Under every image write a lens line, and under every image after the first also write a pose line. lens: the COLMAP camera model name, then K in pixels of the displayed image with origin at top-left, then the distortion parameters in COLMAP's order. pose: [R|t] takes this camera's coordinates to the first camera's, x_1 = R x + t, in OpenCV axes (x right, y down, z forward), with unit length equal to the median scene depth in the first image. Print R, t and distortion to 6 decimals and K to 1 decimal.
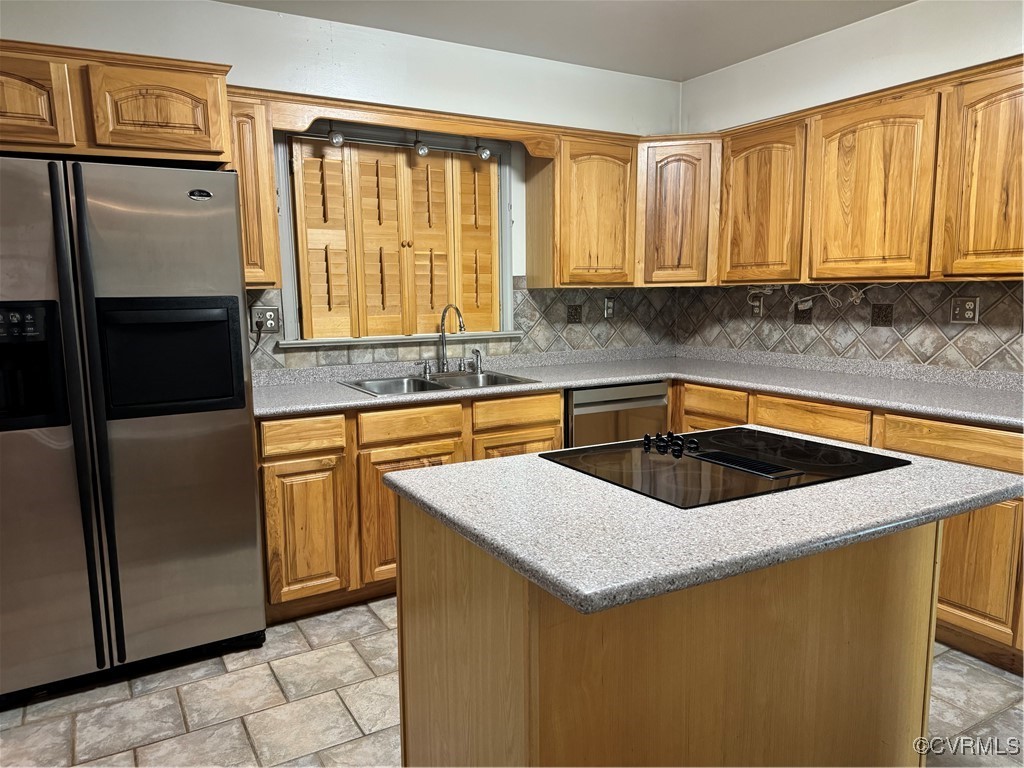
lens RADIAL K [[734.9, 0, 508.8], [0, 734.9, 393.7], [0, 0, 1]] dist [0.067501, -0.038759]
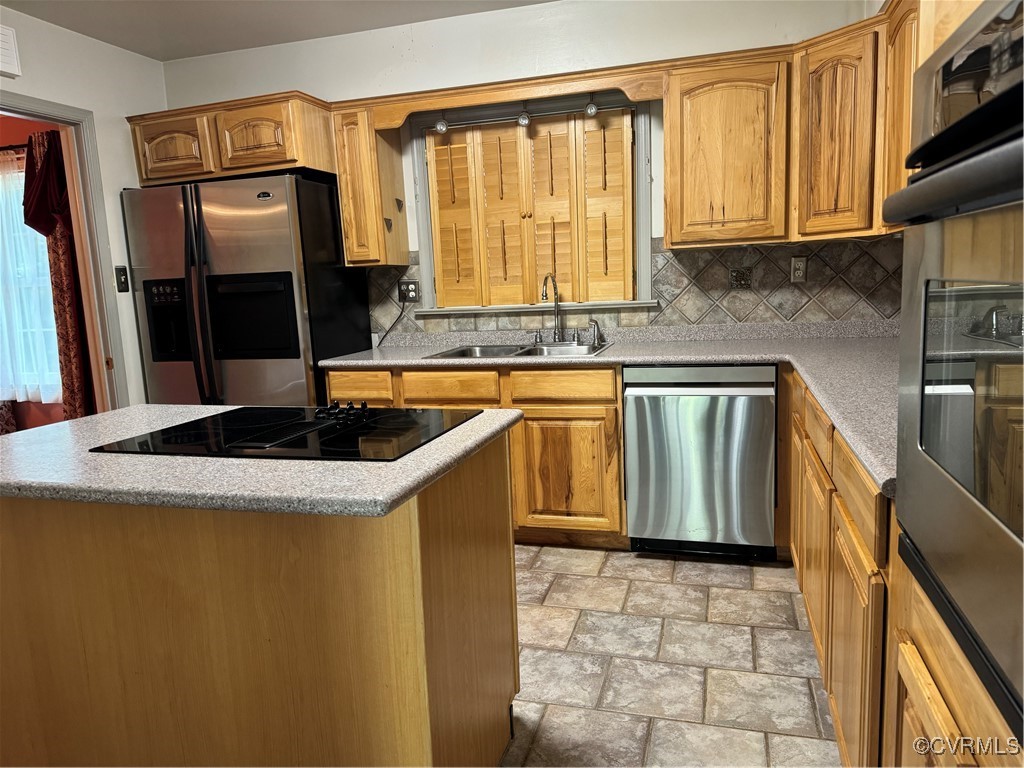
lens RADIAL K [[734.9, 0, 503.3], [0, 734.9, 386.9], [0, 0, 1]] dist [0.067501, -0.038759]
pose [[0.689895, 0.080332, -0.719439, 0.580244], [-0.063860, 0.996703, 0.050054, -0.013850], [0.721087, 0.011411, 0.692750, 0.265320]]
